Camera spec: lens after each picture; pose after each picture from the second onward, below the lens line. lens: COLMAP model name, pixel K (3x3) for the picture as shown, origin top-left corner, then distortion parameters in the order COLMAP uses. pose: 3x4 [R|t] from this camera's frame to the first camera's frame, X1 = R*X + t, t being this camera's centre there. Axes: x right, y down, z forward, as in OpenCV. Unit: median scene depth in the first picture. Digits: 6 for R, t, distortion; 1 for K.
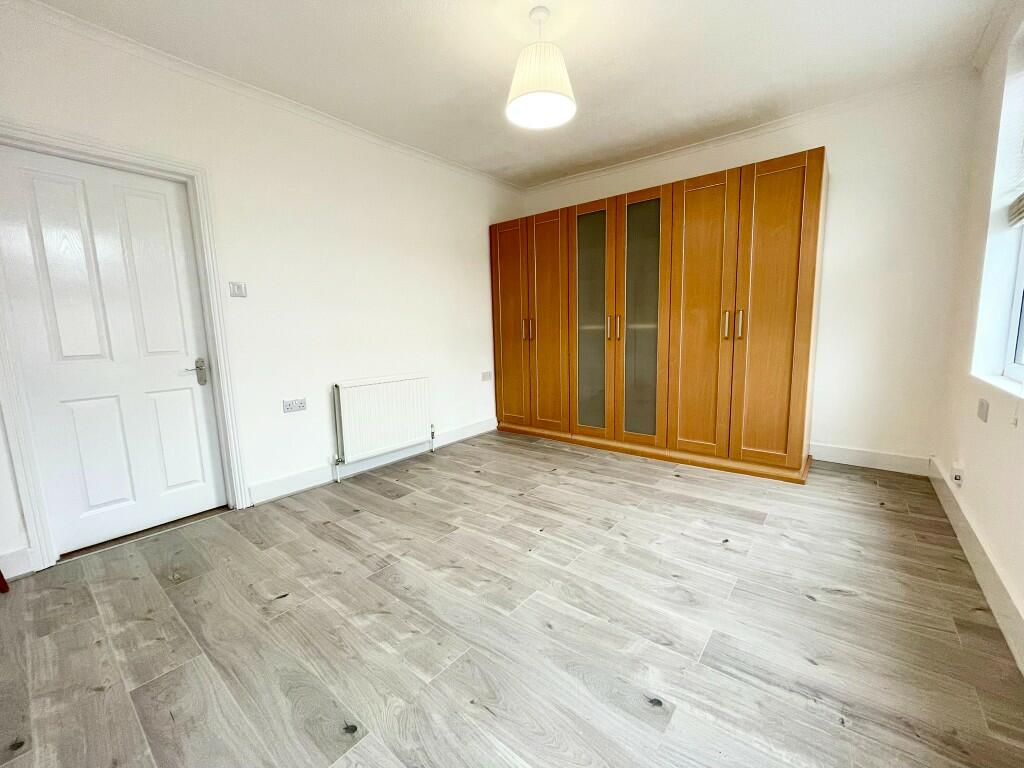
lens RADIAL K [[413.6, 0, 514.7], [0, 413.6, 385.6], [0, 0, 1]] dist [-0.000908, -0.000300]
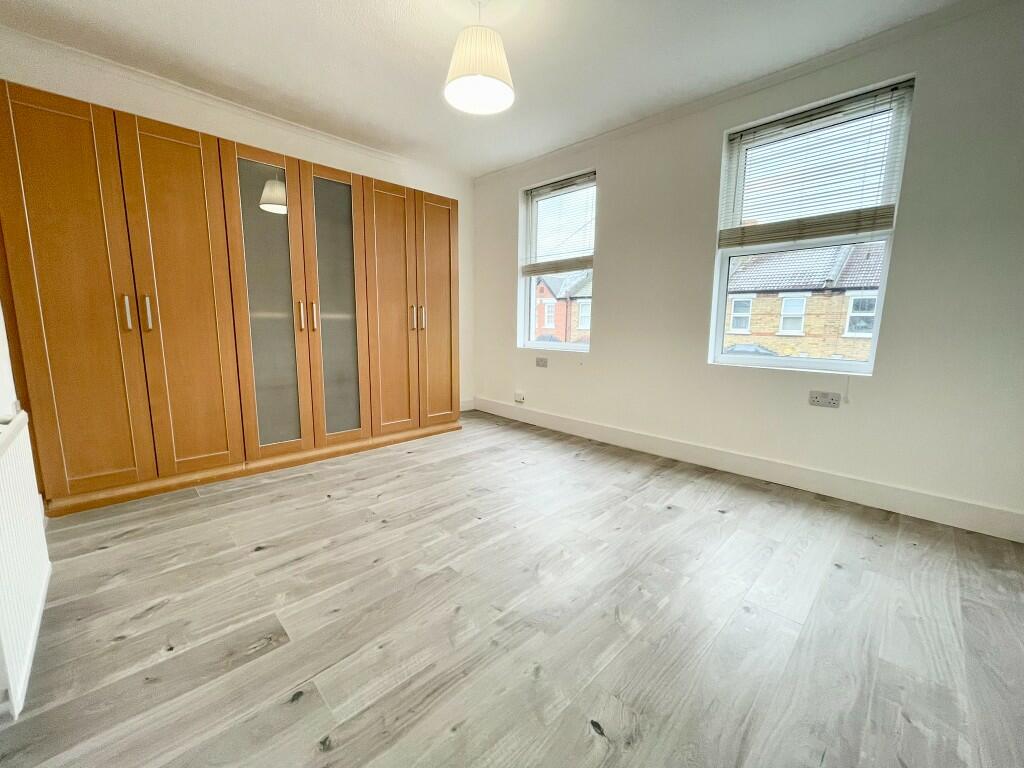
lens RADIAL K [[413.6, 0, 513.1], [0, 413.6, 382.9], [0, 0, 1]] dist [-0.000908, -0.000300]
pose [[0.115124, -0.120668, 0.985995, -0.673576], [0.123382, 0.986645, 0.106342, -0.052643], [-0.985659, 0.109412, 0.128475, 0.586879]]
